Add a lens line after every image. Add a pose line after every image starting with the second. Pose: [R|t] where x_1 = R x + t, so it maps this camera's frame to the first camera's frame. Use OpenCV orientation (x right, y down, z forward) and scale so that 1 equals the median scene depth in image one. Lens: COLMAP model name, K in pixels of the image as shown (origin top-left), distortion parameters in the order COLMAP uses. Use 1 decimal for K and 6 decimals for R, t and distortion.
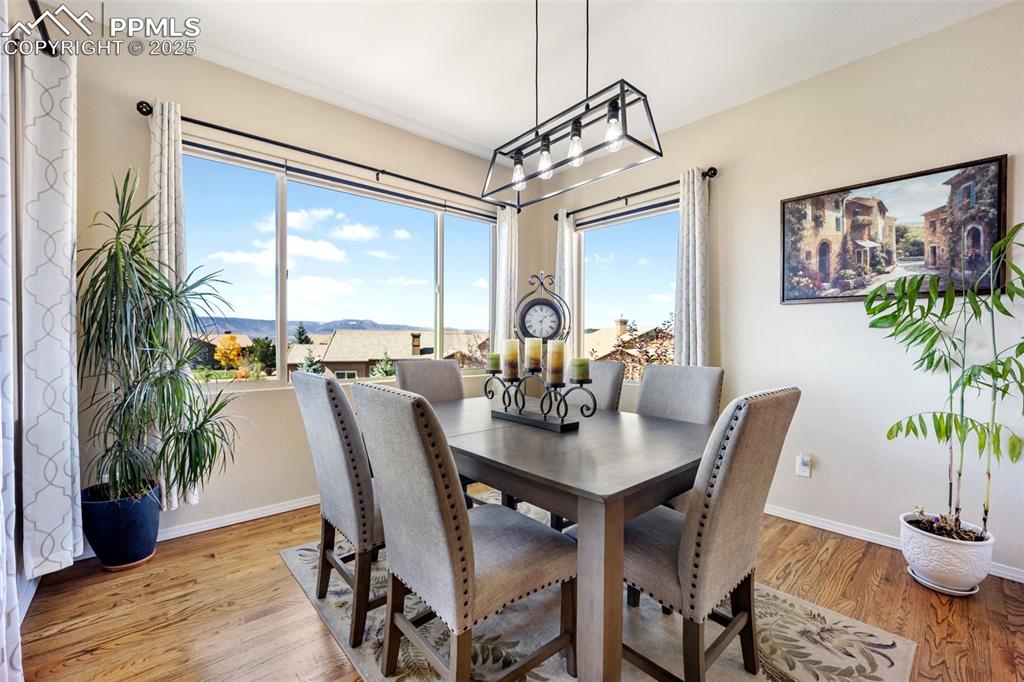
lens RADIAL K [[417.9, 0, 512.0], [0, 417.9, 341.0], [0, 0, 1]] dist [-0.023260, 0.000427]
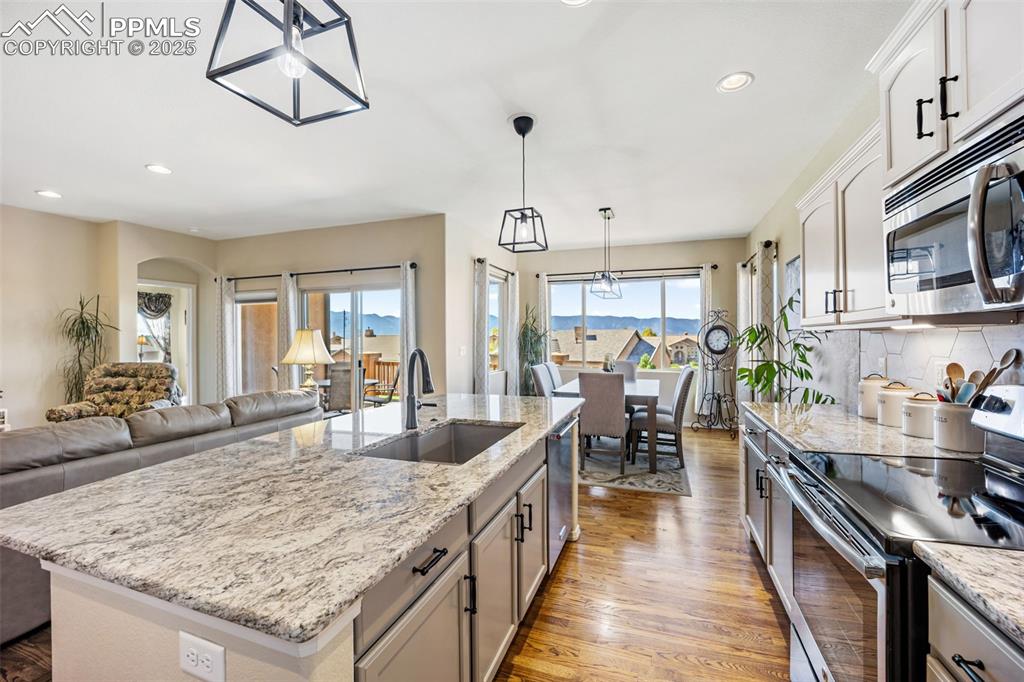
lens RADIAL K [[424.7, 0, 506.8], [0, 424.7, 342.4], [0, 0, 1]] dist [-0.014043, 0.000173]
pose [[0.463468, 0.004358, -0.886103, 2.052993], [0.001588, 0.999982, 0.005748, -0.093324], [0.886112, -0.004071, 0.463453, -0.786301]]
